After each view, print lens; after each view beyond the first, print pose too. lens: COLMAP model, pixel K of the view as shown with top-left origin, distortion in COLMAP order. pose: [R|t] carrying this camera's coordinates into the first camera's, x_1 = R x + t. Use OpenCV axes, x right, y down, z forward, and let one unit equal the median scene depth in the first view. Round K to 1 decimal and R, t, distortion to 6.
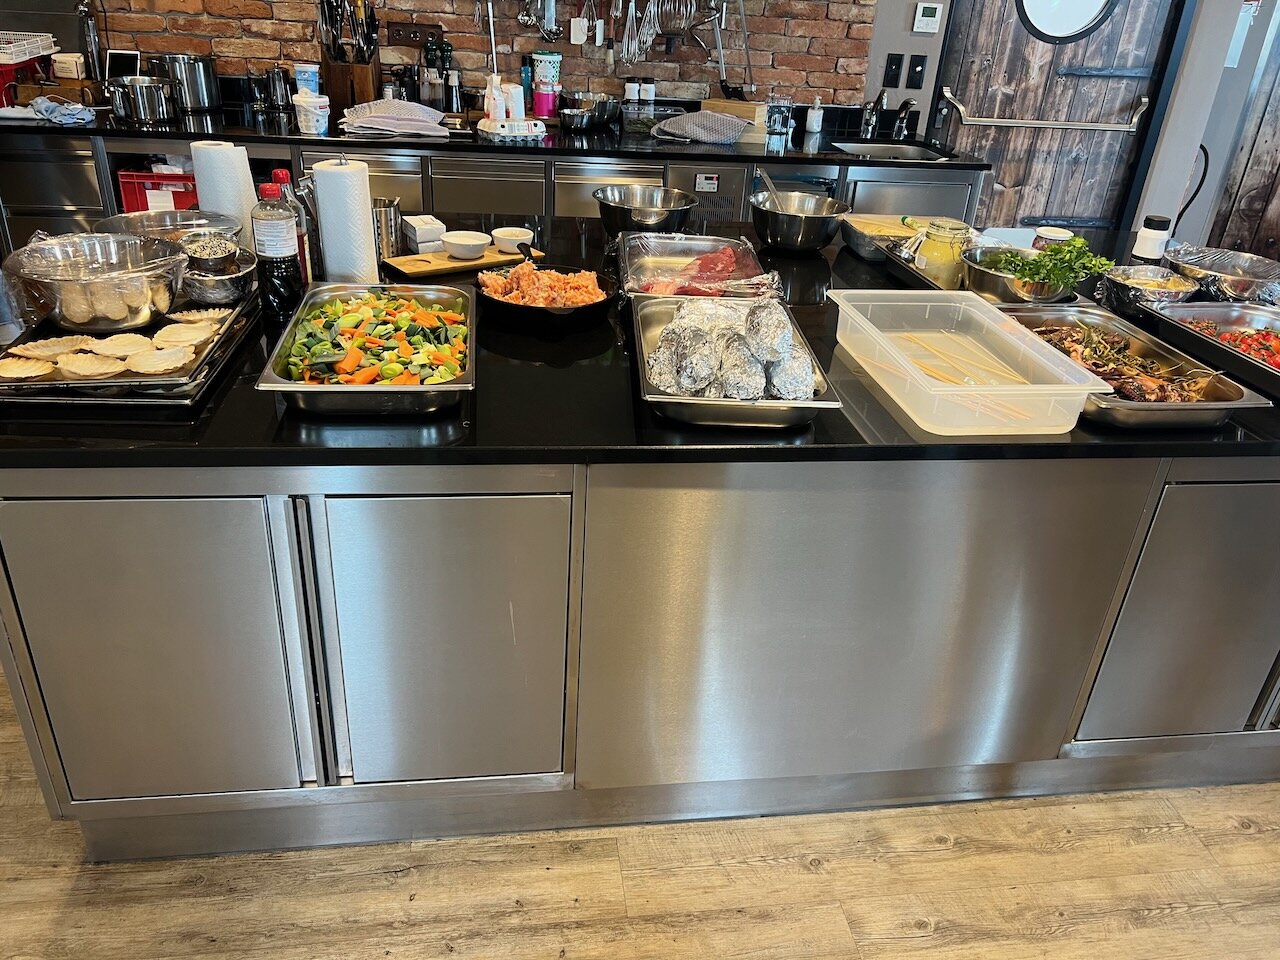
lens RADIAL K [[963.8, 0, 640.5], [0, 963.8, 480.4], [0, 0, 1]] dist [-0.004522, -0.001586]
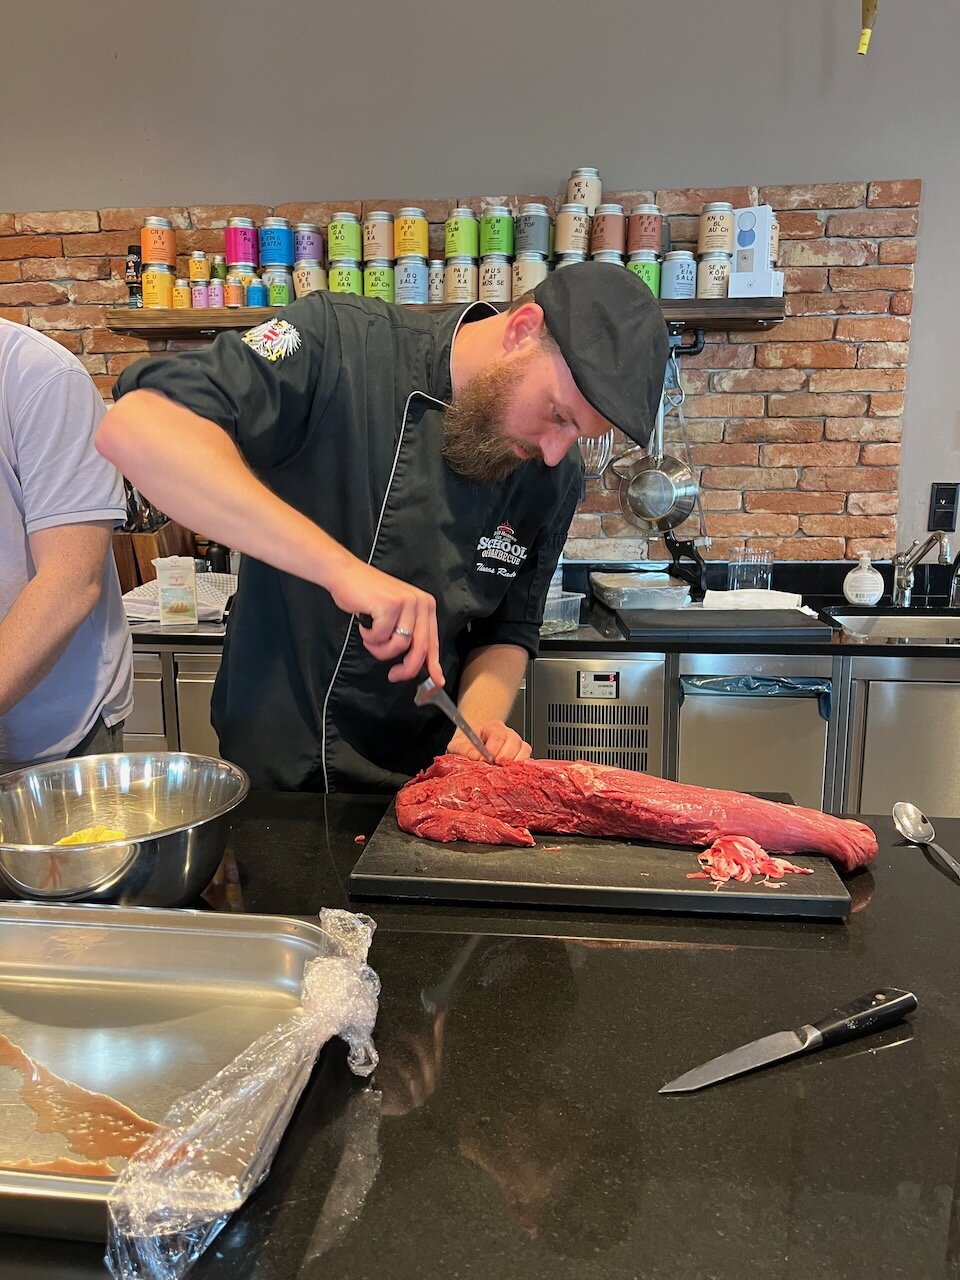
lens RADIAL K [[963.8, 0, 479.7], [0, 963.8, 640.9], [0, 0, 1]] dist [-0.004522, -0.001586]
pose [[0.965363, -0.022054, -0.259976, 0.132452], [-0.061112, 0.949590, -0.307481, -0.127483], [0.253651, 0.312719, 0.915351, 0.370537]]
